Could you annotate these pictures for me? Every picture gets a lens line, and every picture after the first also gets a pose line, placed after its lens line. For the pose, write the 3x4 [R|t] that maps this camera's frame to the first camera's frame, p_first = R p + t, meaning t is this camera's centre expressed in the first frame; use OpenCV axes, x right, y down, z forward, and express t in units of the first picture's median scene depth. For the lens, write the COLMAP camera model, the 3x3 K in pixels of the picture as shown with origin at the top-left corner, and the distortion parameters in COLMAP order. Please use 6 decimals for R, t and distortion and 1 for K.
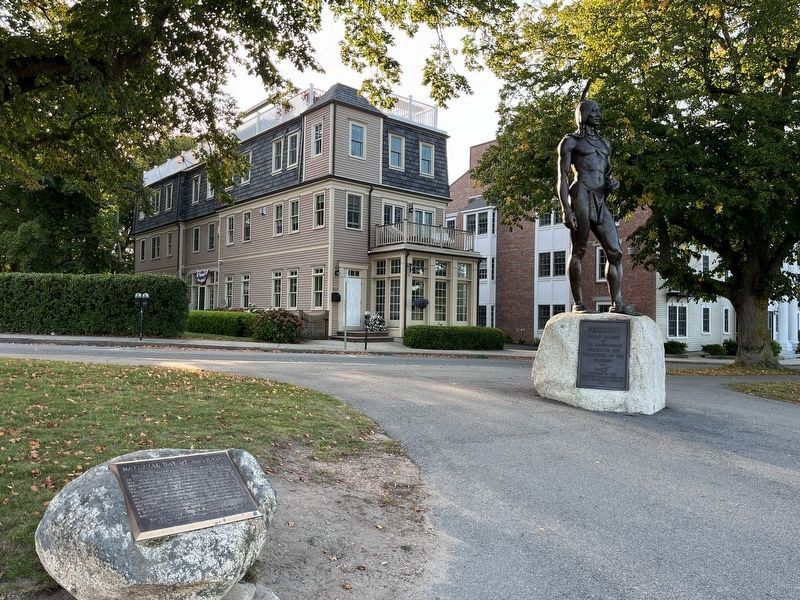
lens RADIAL K [[616.5, 0, 399.4], [0, 616.5, 300.9], [0, 0, 1]] dist [0.009348, -0.030419]
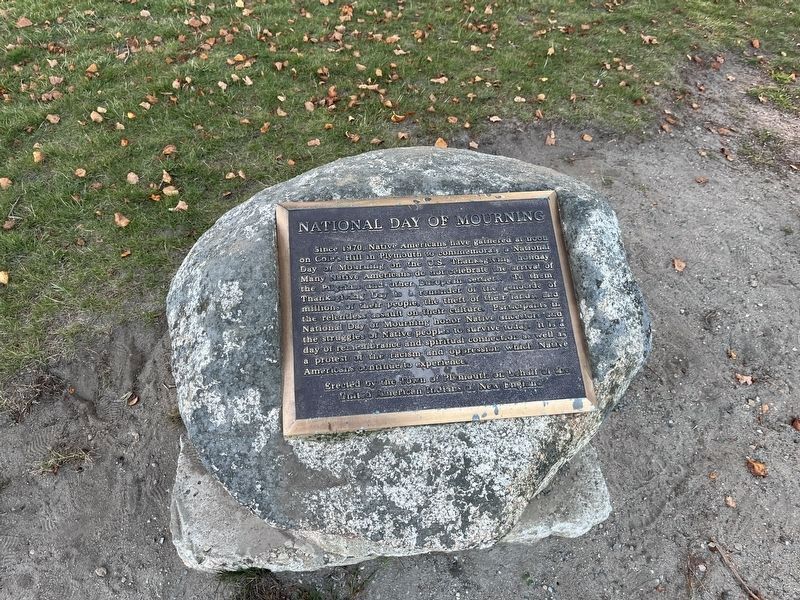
lens RADIAL K [[616.5, 0, 398.3], [0, 616.5, 299.8], [0, 0, 1]] dist [0.009348, -0.030419]
pose [[0.819649, 0.347693, -0.455286, -0.179495], [0.042386, 0.755765, 0.653470, 0.031520], [0.571296, -0.554914, 0.604724, 0.765772]]
